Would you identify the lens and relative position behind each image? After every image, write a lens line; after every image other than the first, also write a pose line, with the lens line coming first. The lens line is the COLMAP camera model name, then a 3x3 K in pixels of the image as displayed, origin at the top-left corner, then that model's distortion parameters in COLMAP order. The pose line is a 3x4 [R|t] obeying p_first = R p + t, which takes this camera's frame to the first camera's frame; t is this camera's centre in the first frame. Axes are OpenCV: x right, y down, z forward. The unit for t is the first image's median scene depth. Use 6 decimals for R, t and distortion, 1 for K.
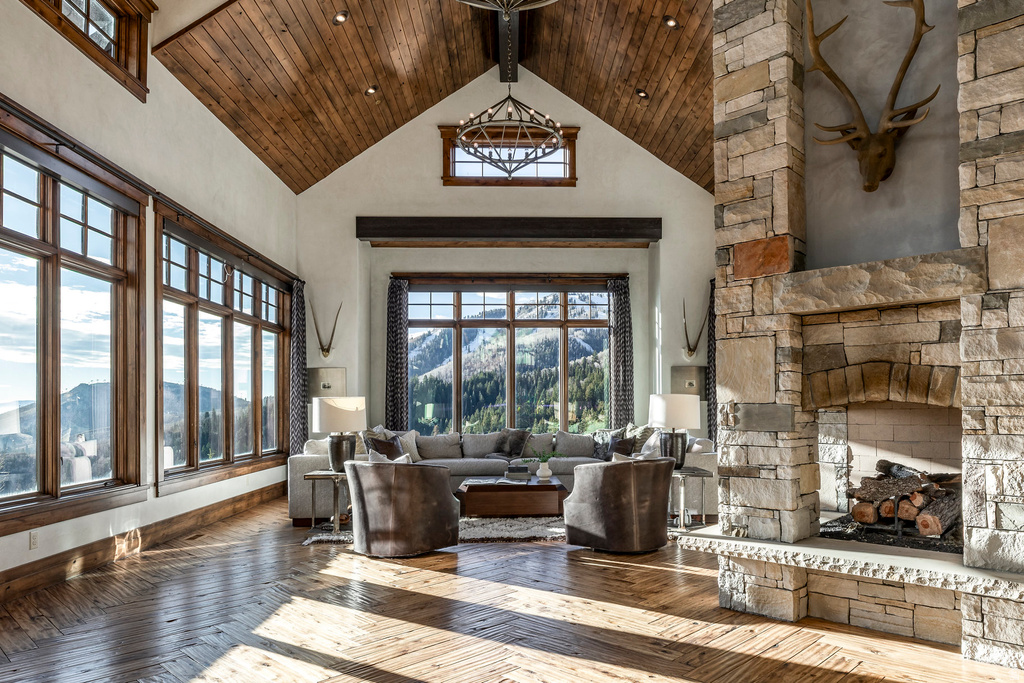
lens RADIAL K [[673.3, 0, 544.5], [0, 673.3, 402.7], [0, 0, 1]] dist [-0.004472, 0.000936]
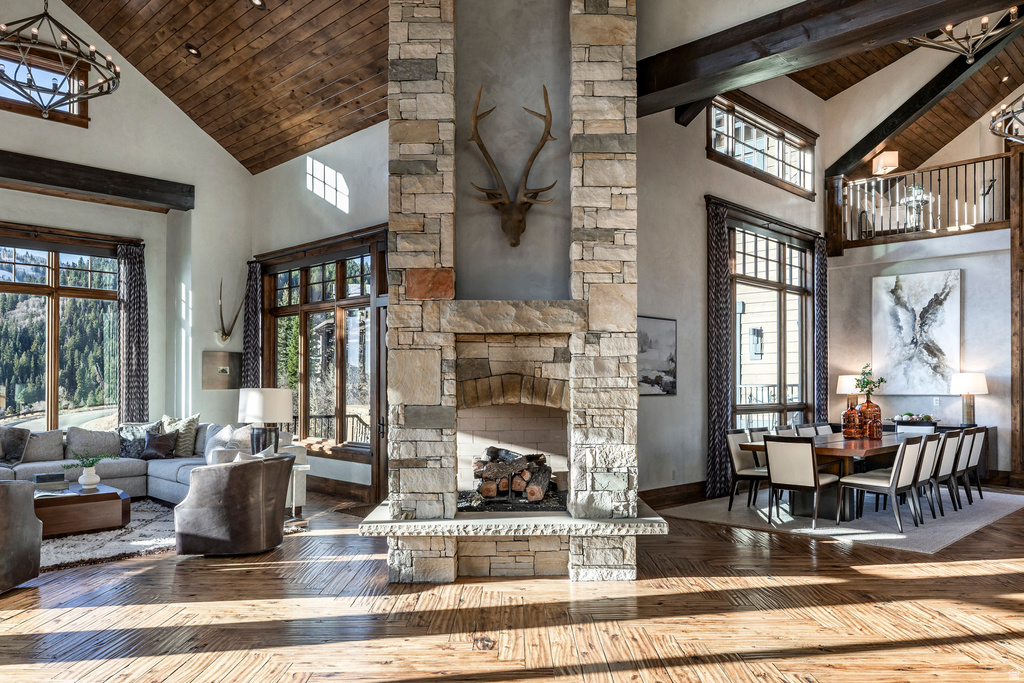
lens RADIAL K [[742.4, 0, 536.2], [0, 742.4, 381.3], [0, 0, 1]] dist [-0.004955, 0.006611]
pose [[0.719996, 0.008811, 0.693922, -0.349192], [-0.010881, 0.999940, -0.001408, -0.031915], [-0.693893, -0.006537, 0.720049, -0.064237]]
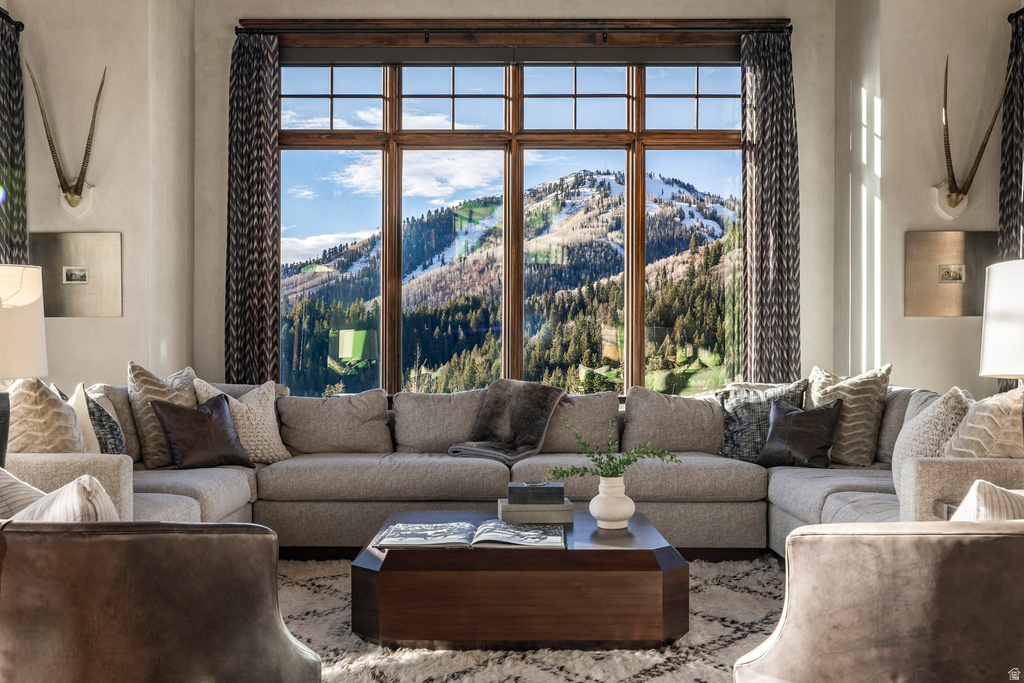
lens RADIAL K [[1034.7, 0, 491.0], [0, 1034.7, 359.4], [0, 0, 1]] dist [0.007373, 0.000000]
pose [[0.997825, 0.006023, -0.065644, -0.041186], [-0.005078, 0.999881, 0.014558, 0.030739], [0.065724, -0.014193, 0.997737, 0.677379]]
